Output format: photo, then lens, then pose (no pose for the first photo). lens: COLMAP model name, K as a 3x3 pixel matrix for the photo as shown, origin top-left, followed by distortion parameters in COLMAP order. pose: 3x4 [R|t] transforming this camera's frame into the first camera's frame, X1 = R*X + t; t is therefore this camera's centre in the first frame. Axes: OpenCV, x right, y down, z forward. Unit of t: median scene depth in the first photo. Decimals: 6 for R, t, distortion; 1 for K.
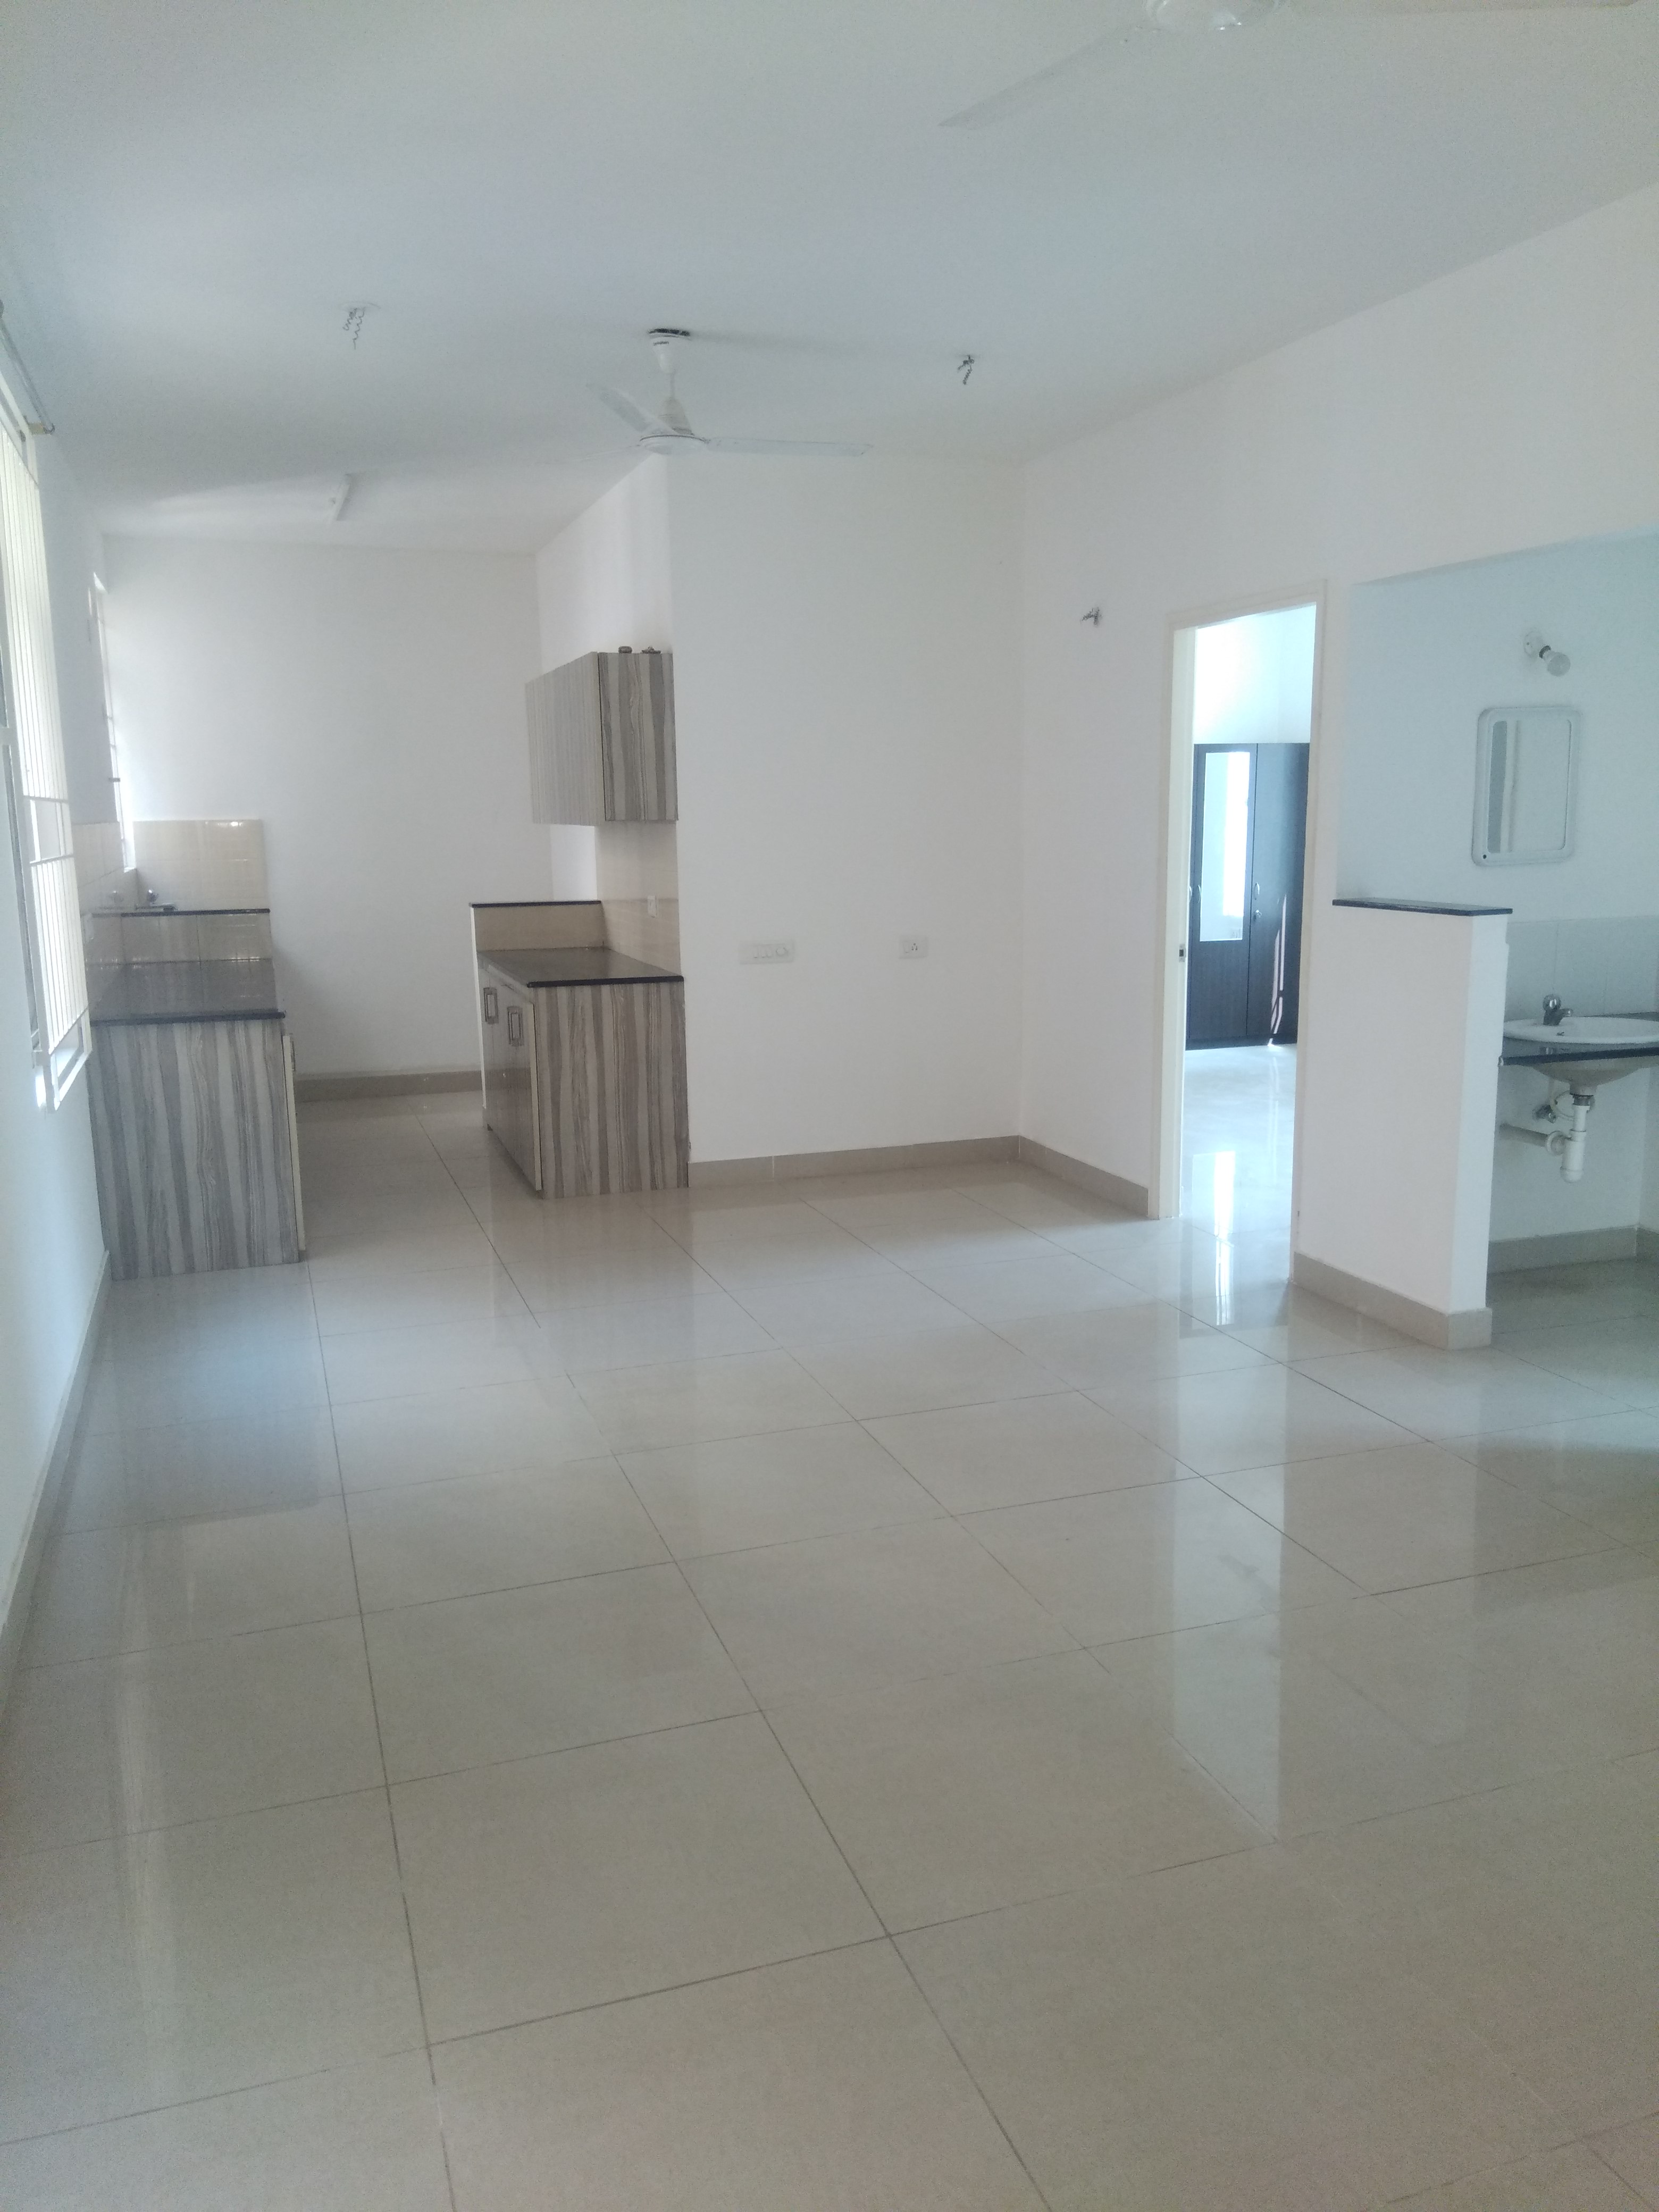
lens RADIAL K [[1732.7, 0, 827.7], [0, 1732.7, 1110.2], [0, 0, 1]] dist [0.011926, -0.000385]
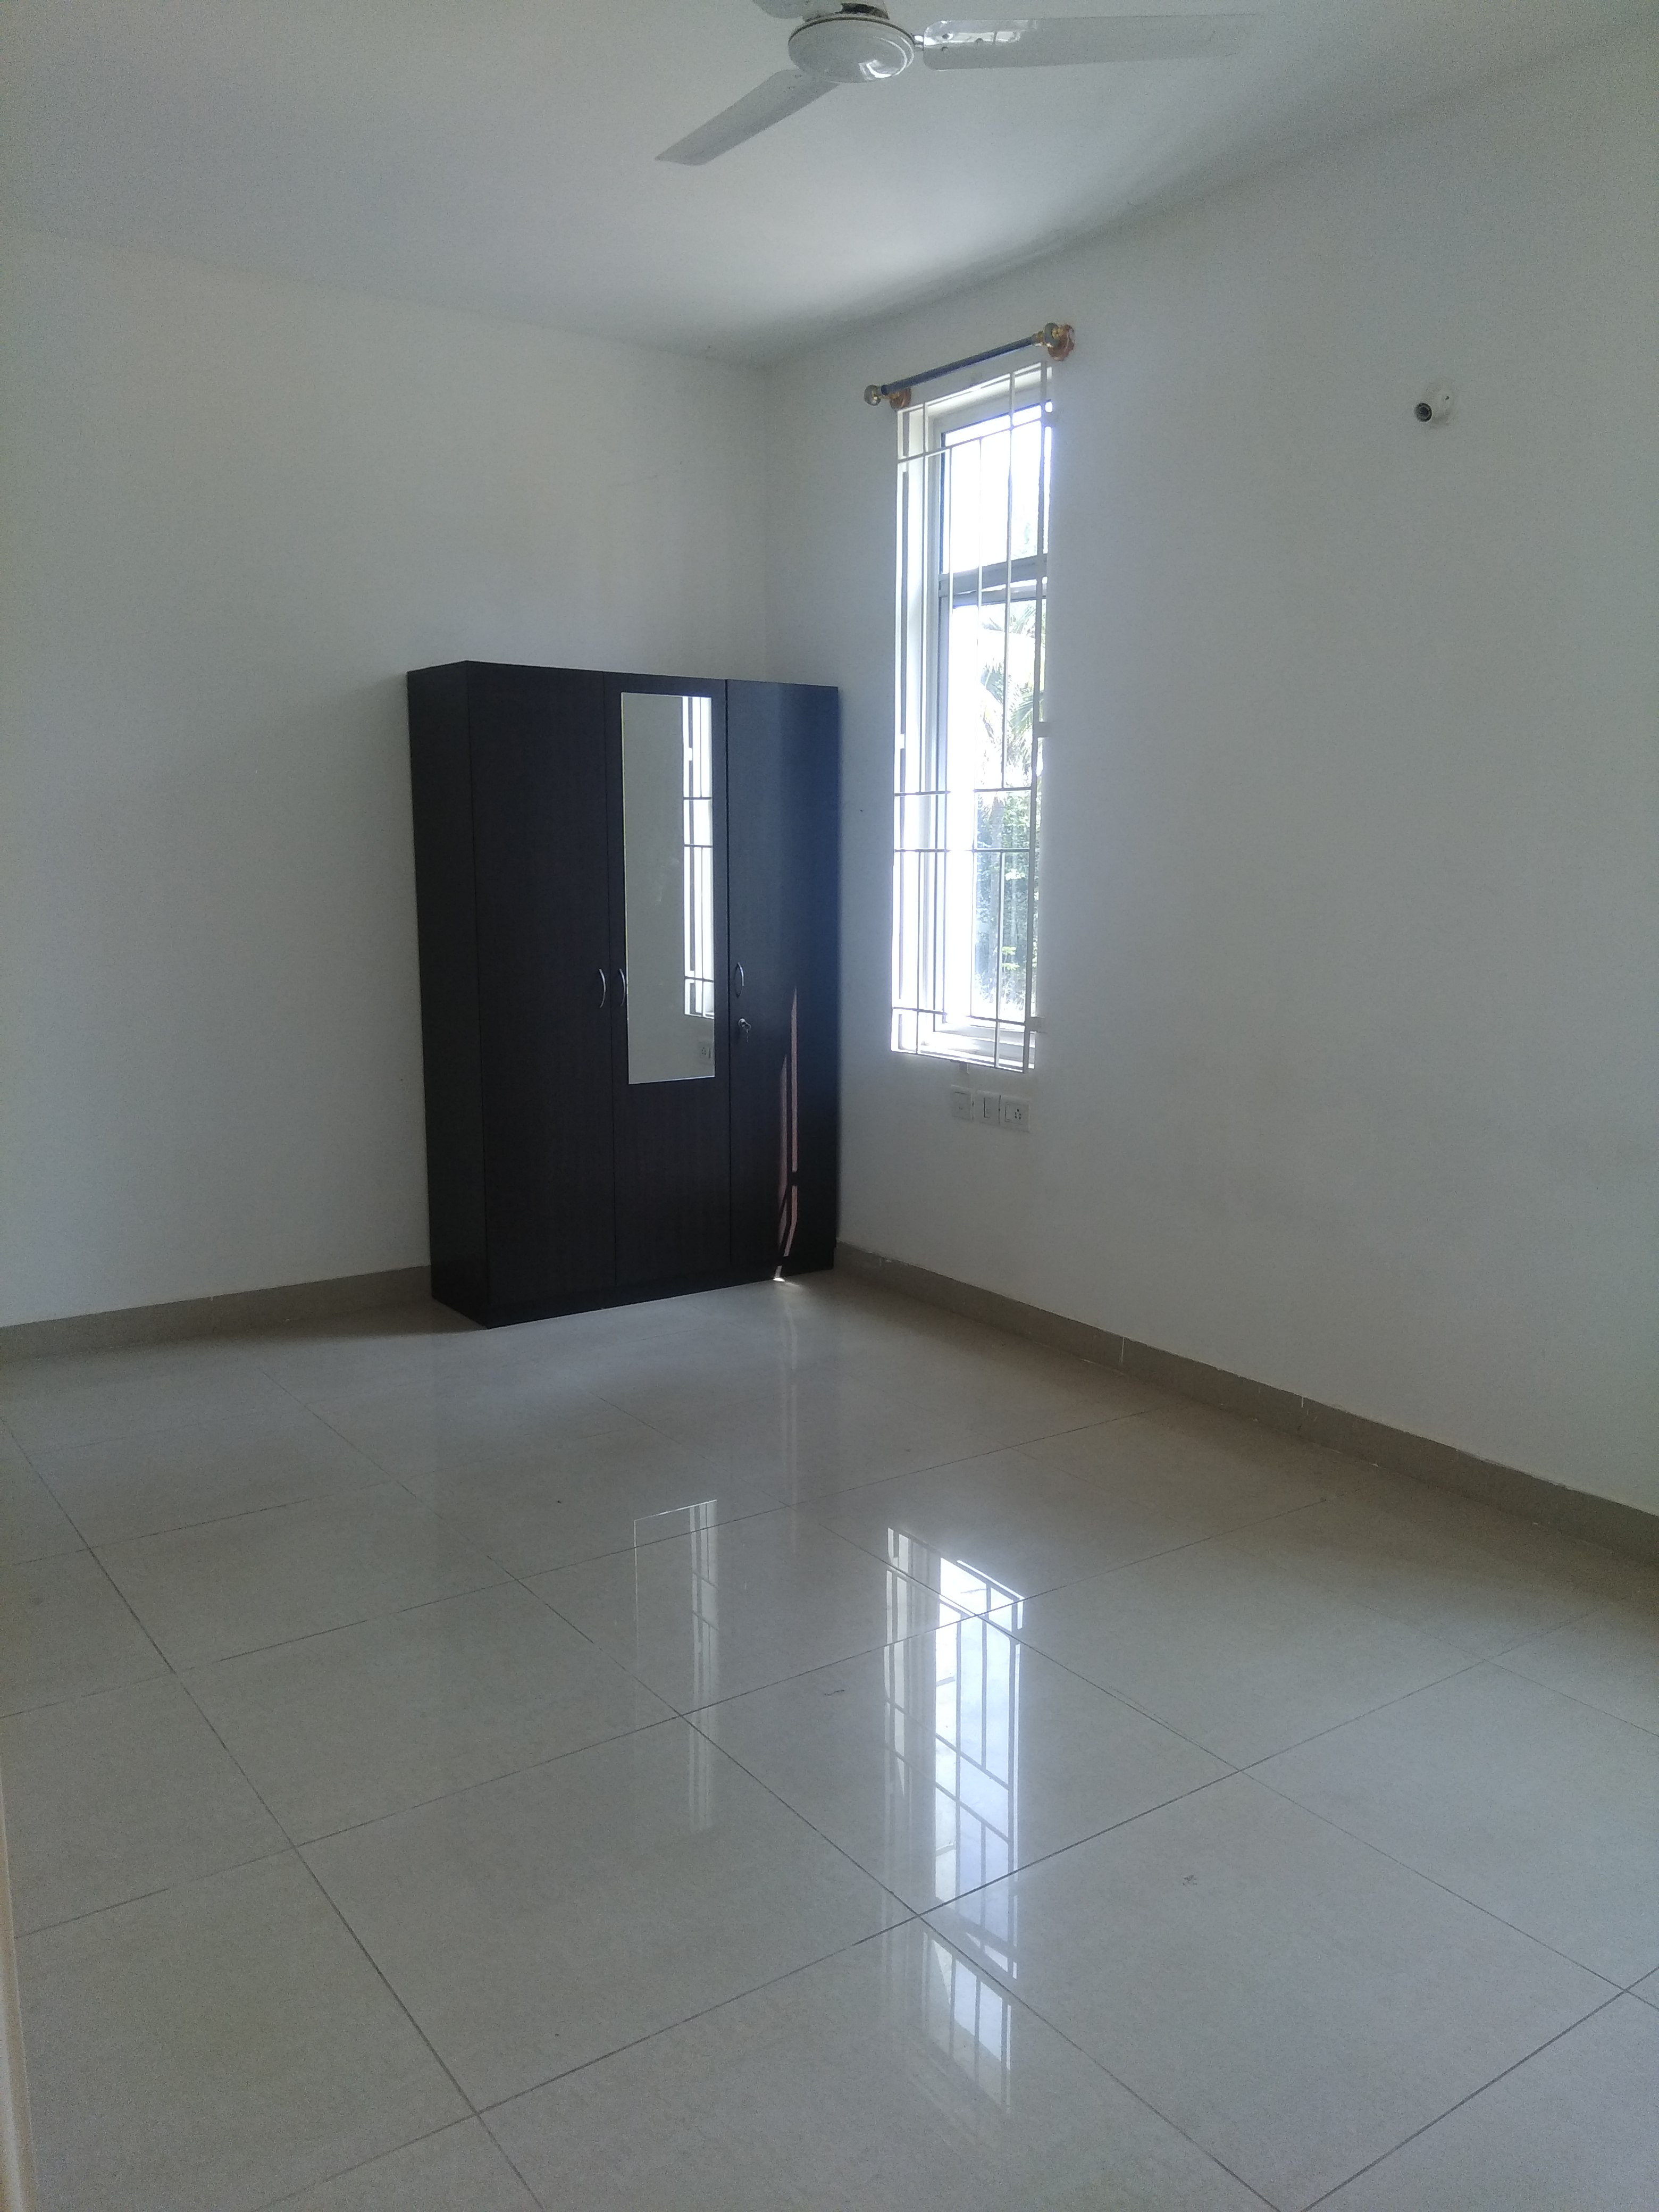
lens RADIAL K [[1732.7, 0, 829.8], [0, 1732.7, 1103.3], [0, 0, 1]] dist [0.011926, -0.000385]
pose [[0.961972, -0.036003, 0.270765, 0.134836], [0.039209, 0.999210, -0.006438, -0.085030], [-0.270320, 0.016810, 0.962624, 0.509649]]
